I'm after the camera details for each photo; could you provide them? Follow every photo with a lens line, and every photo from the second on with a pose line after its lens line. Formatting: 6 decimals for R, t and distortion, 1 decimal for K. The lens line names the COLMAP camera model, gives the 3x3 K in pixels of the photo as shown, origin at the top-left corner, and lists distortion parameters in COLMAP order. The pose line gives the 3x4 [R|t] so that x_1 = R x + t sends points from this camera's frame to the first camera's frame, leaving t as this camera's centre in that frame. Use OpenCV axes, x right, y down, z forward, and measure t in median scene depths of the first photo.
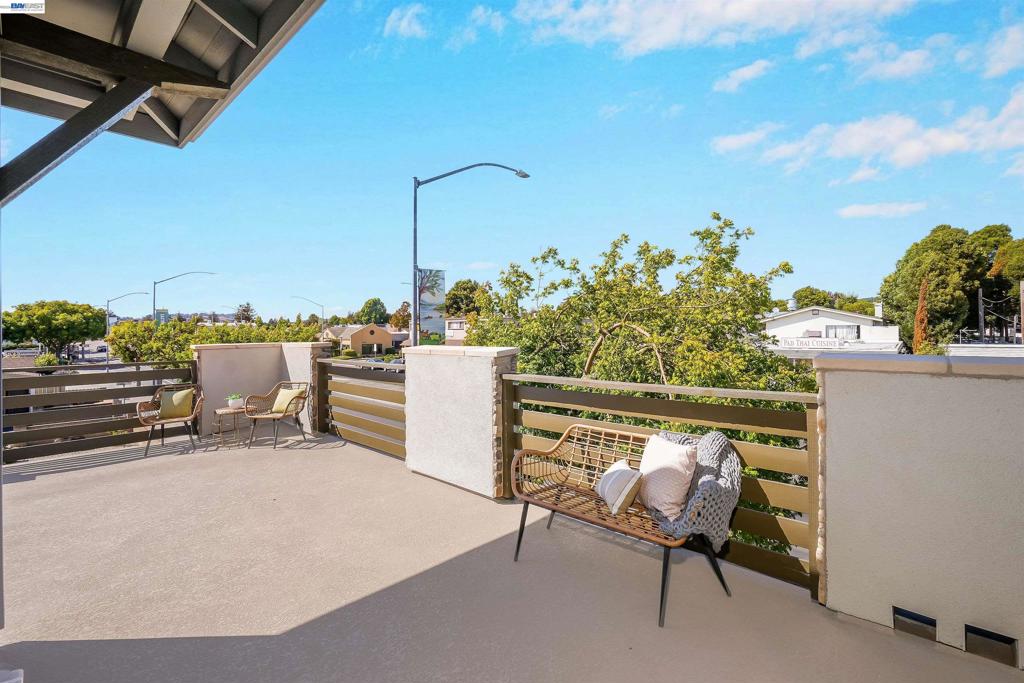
lens RADIAL K [[448.9, 0, 504.5], [0, 448.9, 336.8], [0, 0, 1]] dist [0.000991, 0.001118]
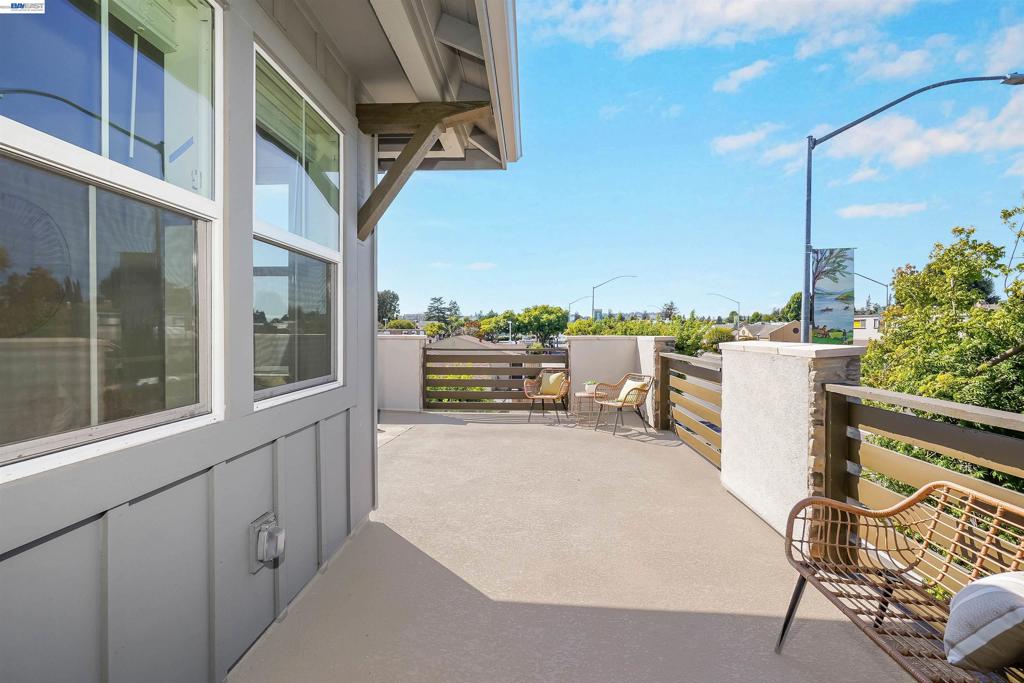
lens RADIAL K [[453.6, 0, 516.7], [0, 453.6, 340.9], [0, 0, 1]] dist [-0.001368, 0.000627]
pose [[0.667479, 0.029456, -0.744046, 0.121058], [-0.018396, 0.999565, 0.023068, 0.006419], [0.744401, -0.001709, 0.667730, 0.112267]]
